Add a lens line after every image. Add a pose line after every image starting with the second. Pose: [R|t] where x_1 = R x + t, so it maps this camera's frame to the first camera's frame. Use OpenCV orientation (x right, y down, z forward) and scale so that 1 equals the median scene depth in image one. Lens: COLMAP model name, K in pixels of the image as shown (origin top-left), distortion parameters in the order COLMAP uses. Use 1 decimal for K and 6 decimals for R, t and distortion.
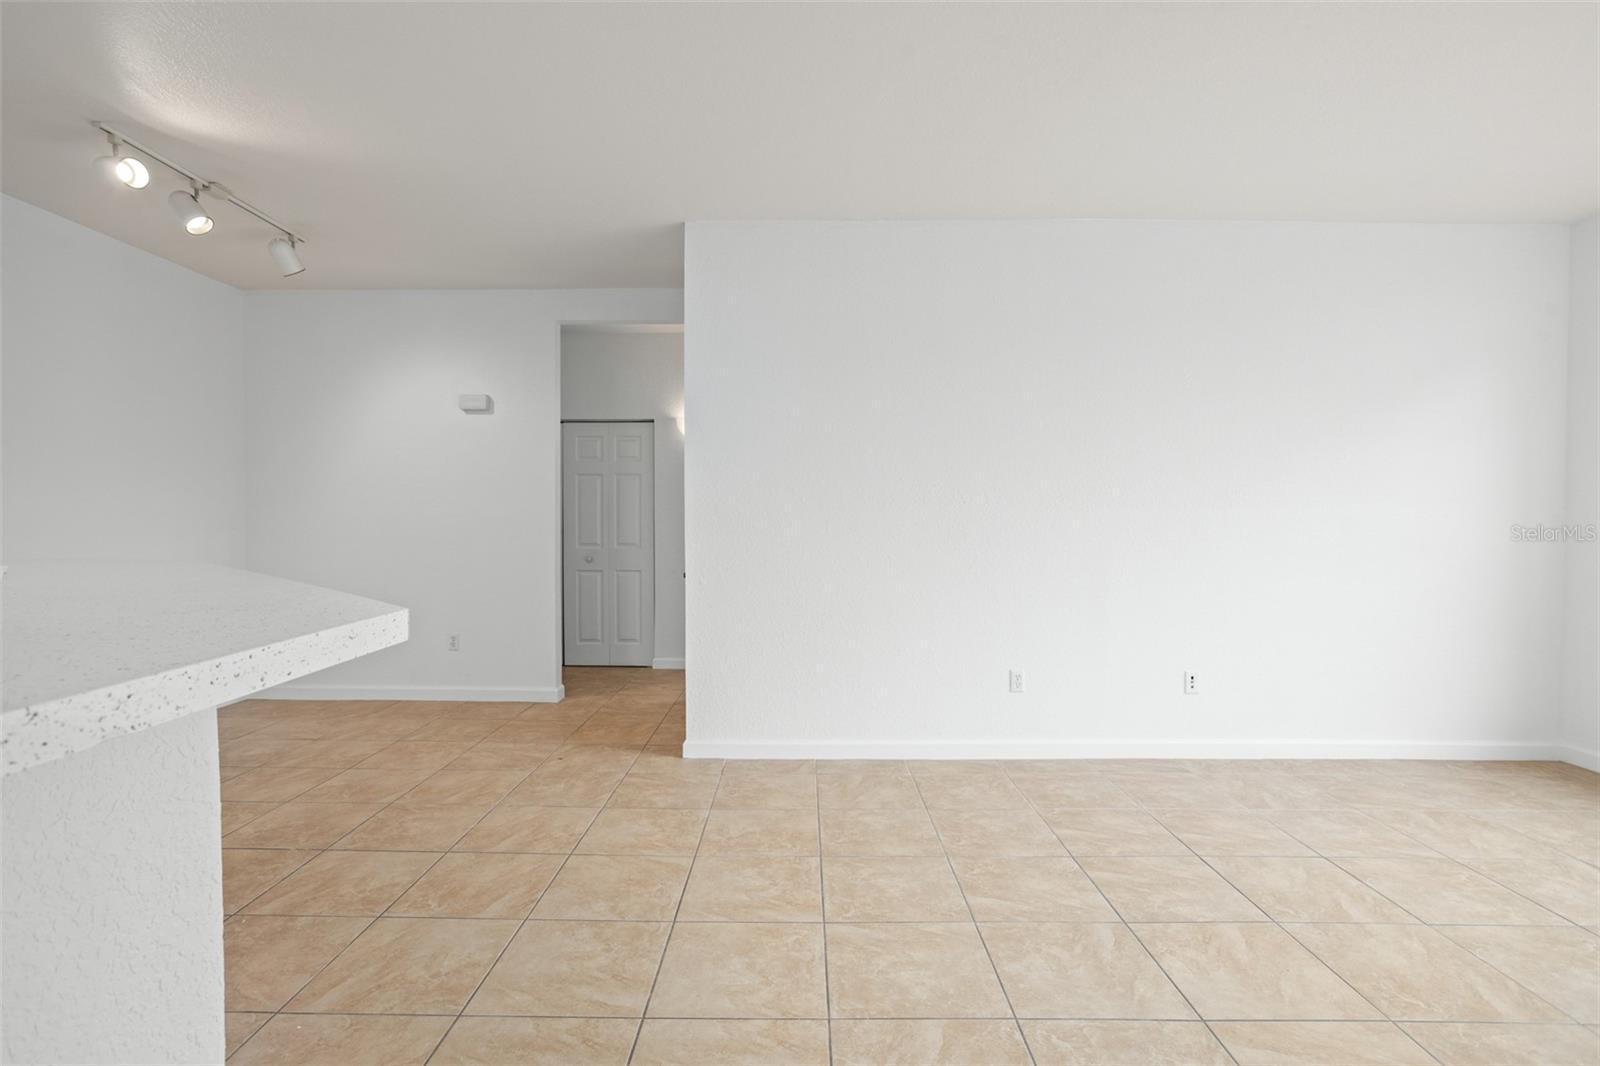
lens RADIAL K [[765.8, 0, 791.4], [0, 765.8, 537.8], [0, 0, 1]] dist [-0.029475, 0.015337]
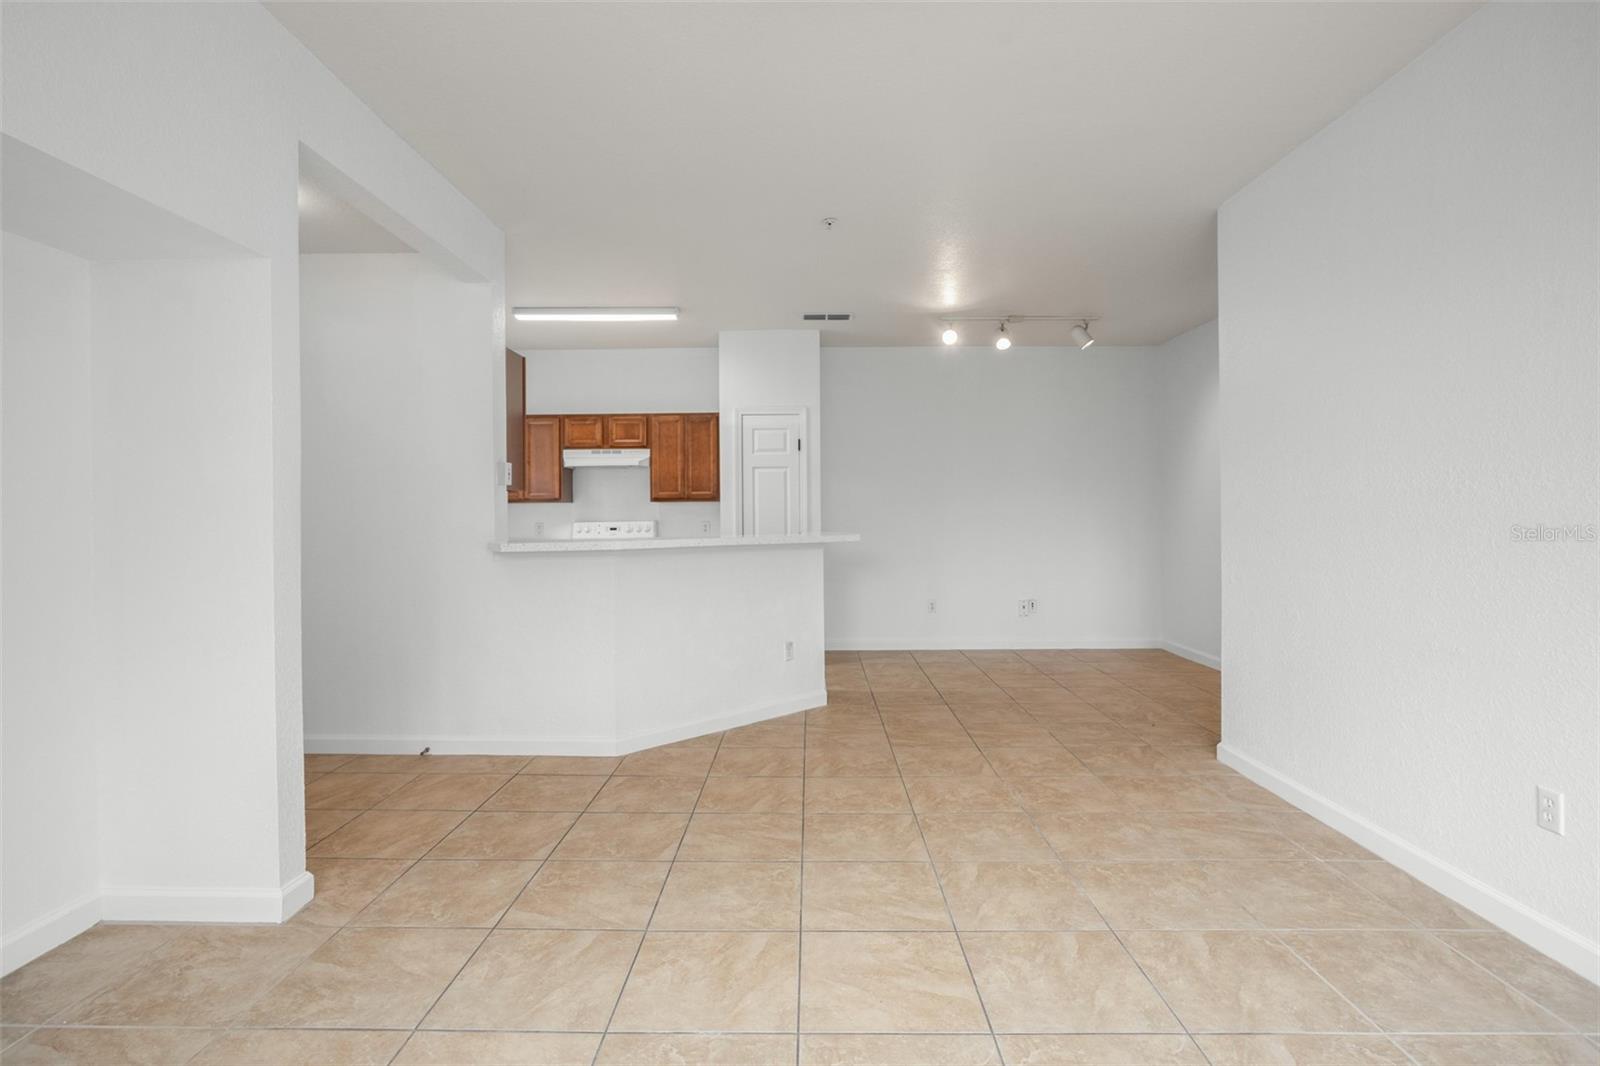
lens RADIAL K [[773.9, 0, 796.7], [0, 773.9, 515.7], [0, 0, 1]] dist [-0.042900, 0.022282]
pose [[-0.004014, -0.002741, -0.999988, 1.026037], [-0.018914, 0.999818, -0.002665, -0.010295], [0.999813, 0.018903, -0.004065, 0.574203]]
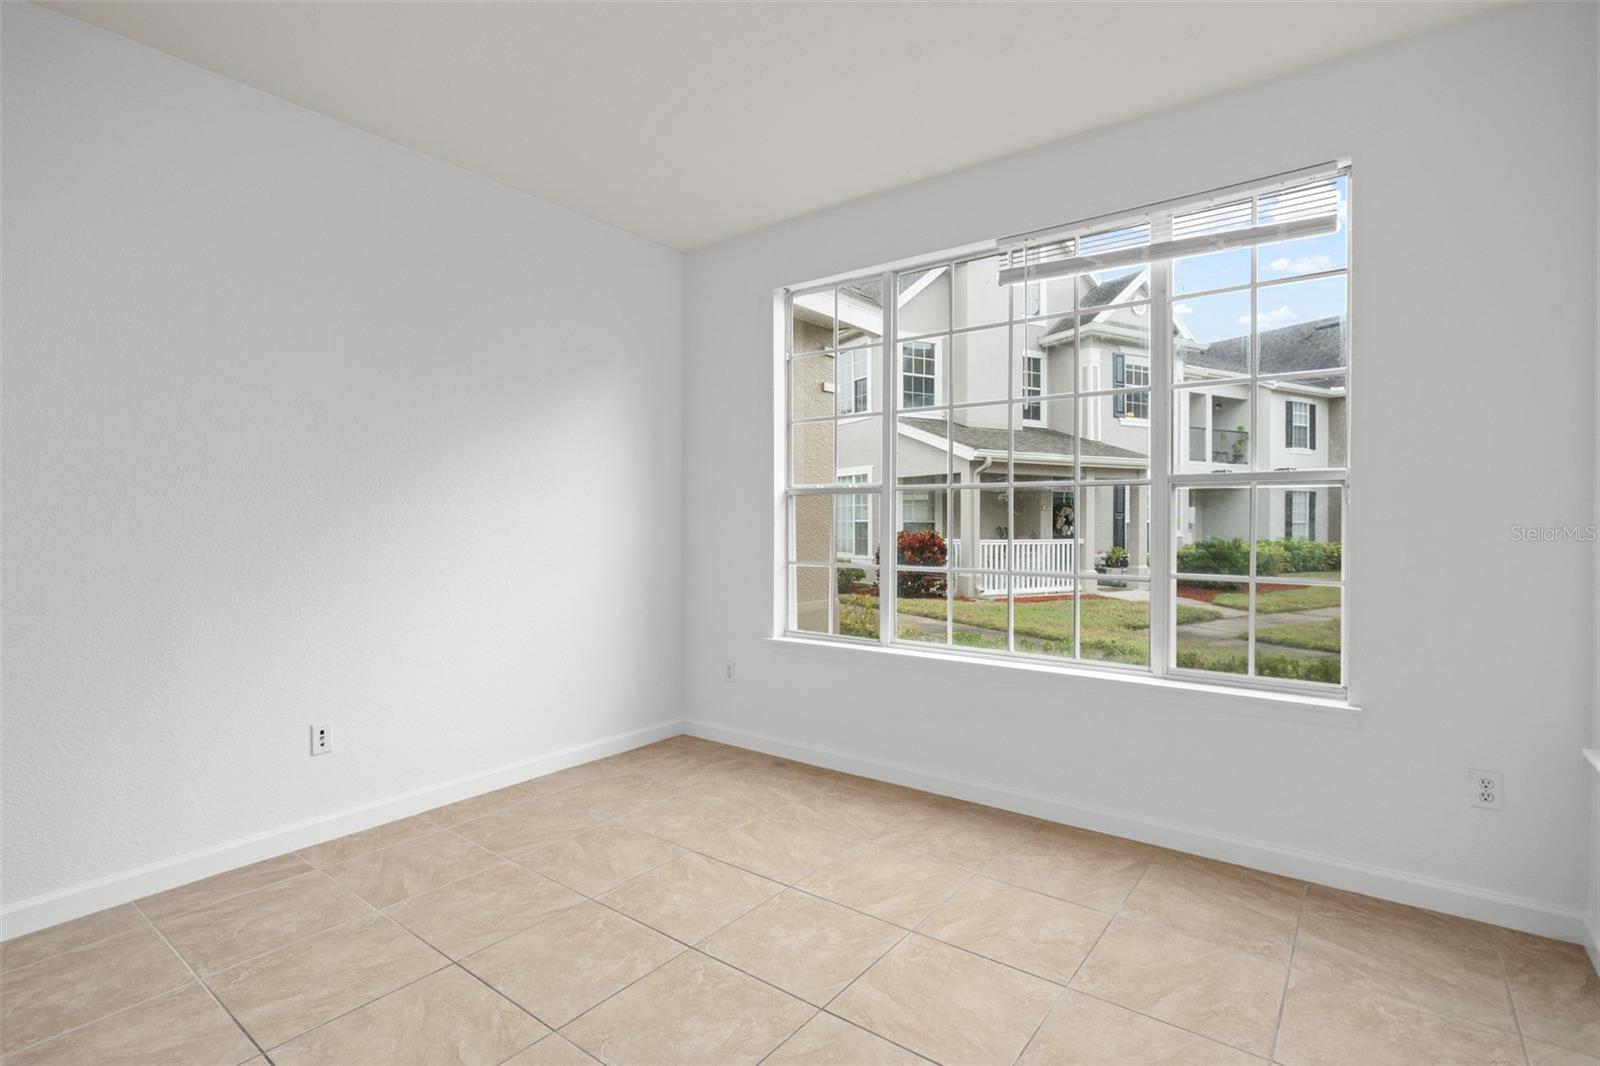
lens RADIAL K [[771.6, 0, 793.2], [0, 771.6, 516.9], [0, 0, 1]] dist [-0.034294, 0.019475]
pose [[0.598619, -0.000885, 0.801033, 0.256824], [0.022332, 0.999629, -0.015585, -0.003188], [-0.800722, 0.027218, 0.598417, 0.226001]]
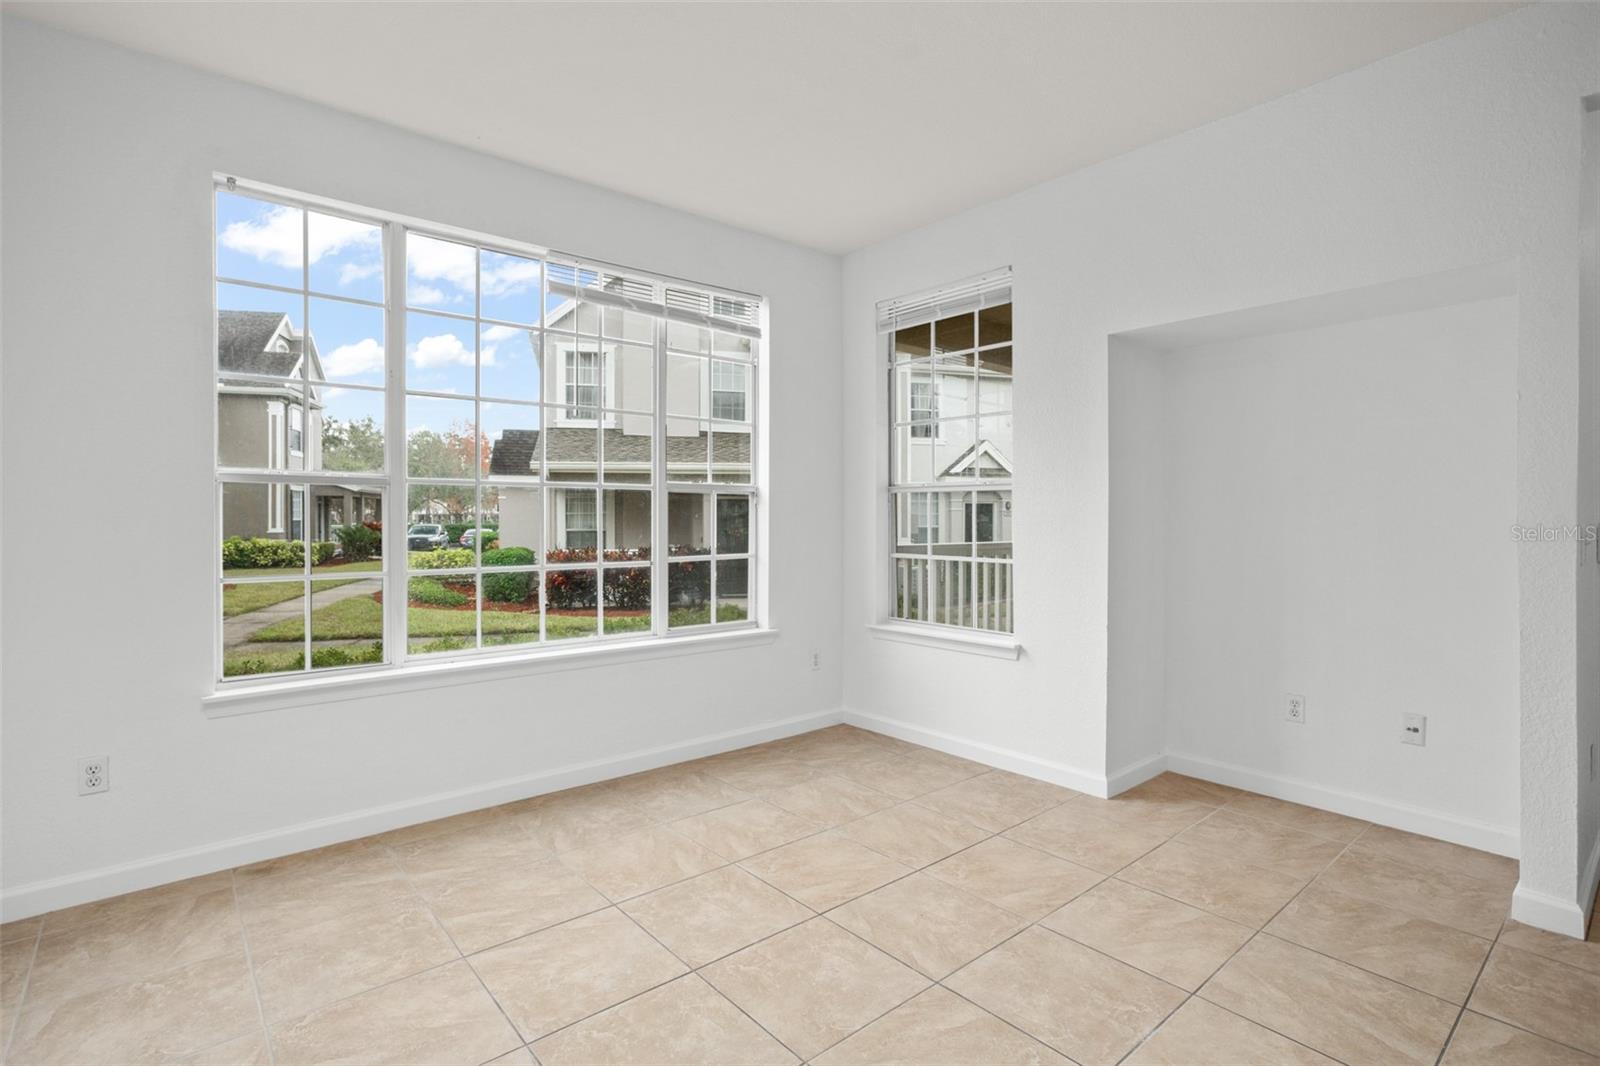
lens RADIAL K [[771.6, 0, 793.2], [0, 771.6, 516.9], [0, 0, 1]] dist [-0.034294, 0.019475]
pose [[-0.654262, -0.002463, 0.756264, 0.207948], [0.018125, 0.999656, 0.018936, -0.024579], [-0.756050, 0.026096, -0.653993, 1.069144]]
